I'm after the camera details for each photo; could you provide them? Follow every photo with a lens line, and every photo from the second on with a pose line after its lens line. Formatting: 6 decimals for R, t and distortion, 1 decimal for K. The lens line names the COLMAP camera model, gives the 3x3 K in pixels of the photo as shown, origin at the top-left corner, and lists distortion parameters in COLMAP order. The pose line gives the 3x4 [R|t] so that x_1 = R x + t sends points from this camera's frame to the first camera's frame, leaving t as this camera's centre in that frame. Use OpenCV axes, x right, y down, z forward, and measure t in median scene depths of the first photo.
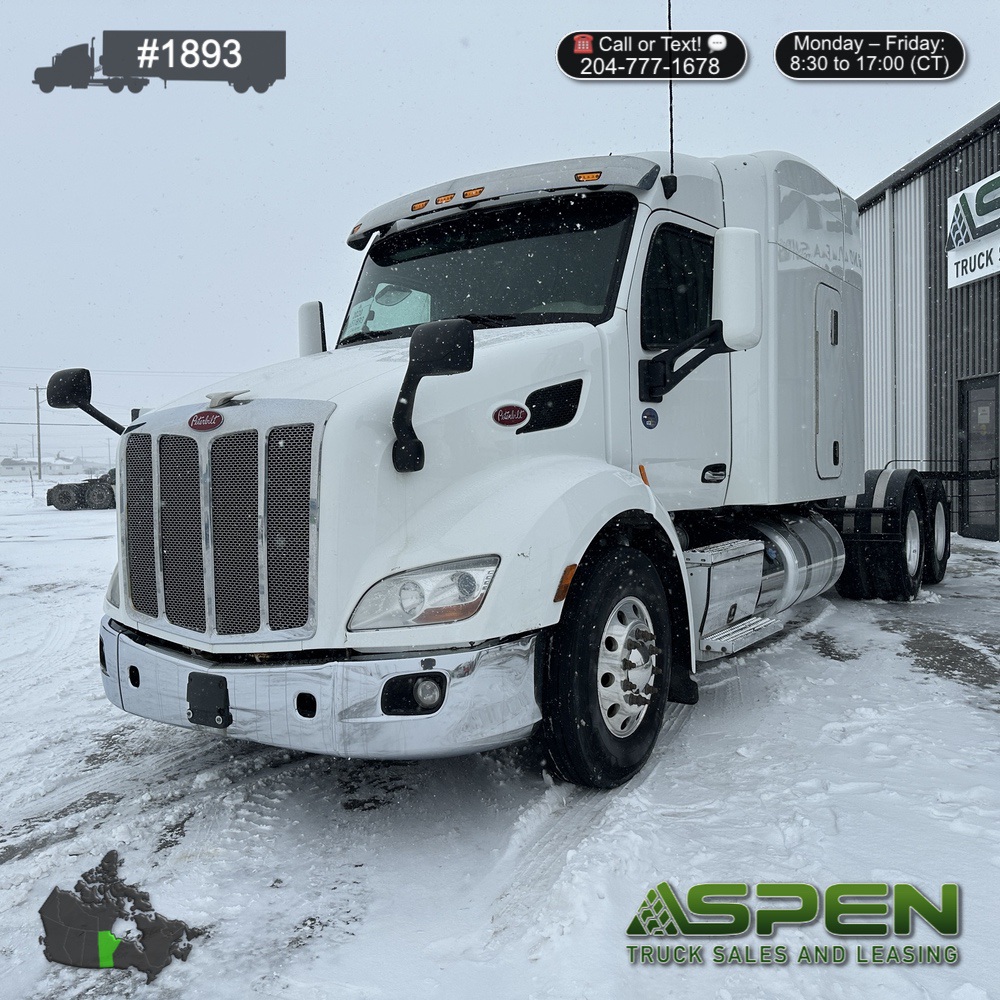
lens RADIAL K [[951.9, 0, 500.0], [0, 951.9, 500.0], [0, 0, 1]] dist [0.125085, -0.231044]
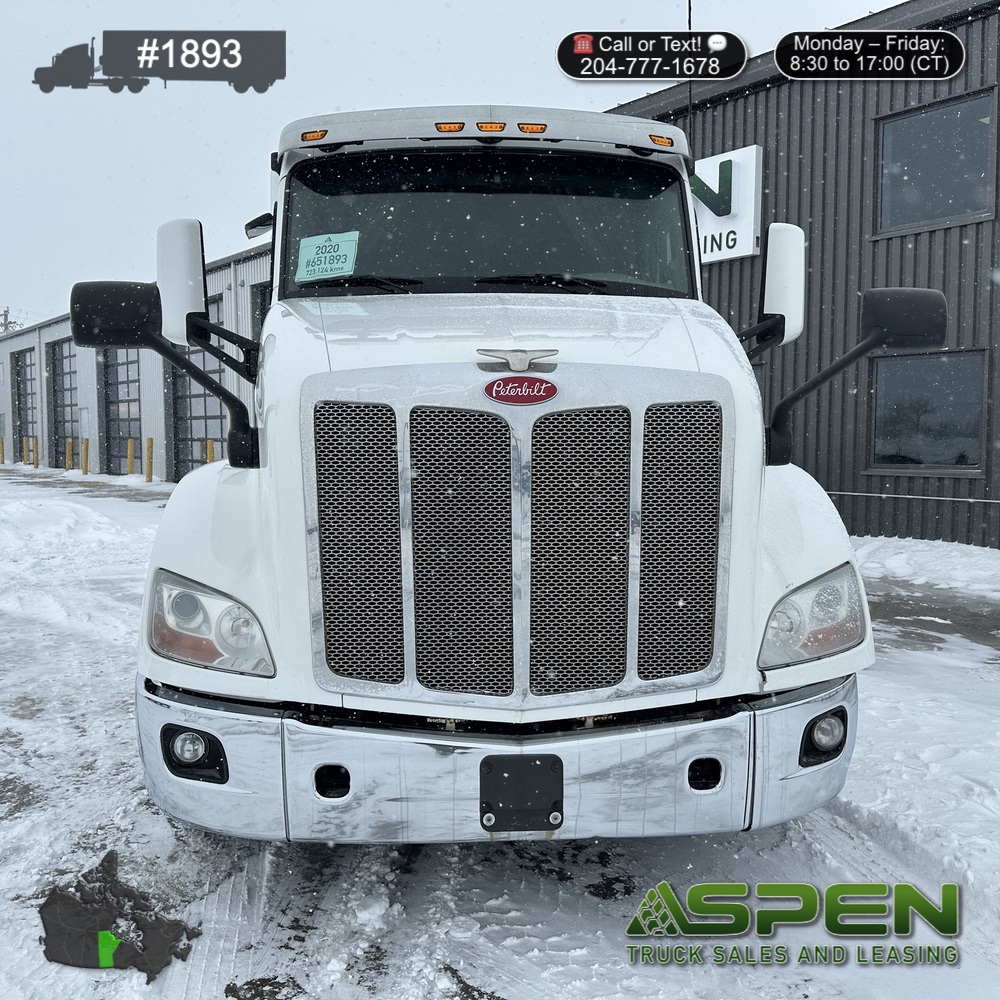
lens RADIAL K [[951.9, 0, 500.0], [0, 951.9, 500.0], [0, 0, 1]] dist [0.125085, -0.231044]
pose [[0.792922, -0.012777, 0.609190, -0.749807], [0.006279, 0.999898, 0.012800, -0.012242], [-0.609291, -0.006324, 0.792921, 0.471414]]
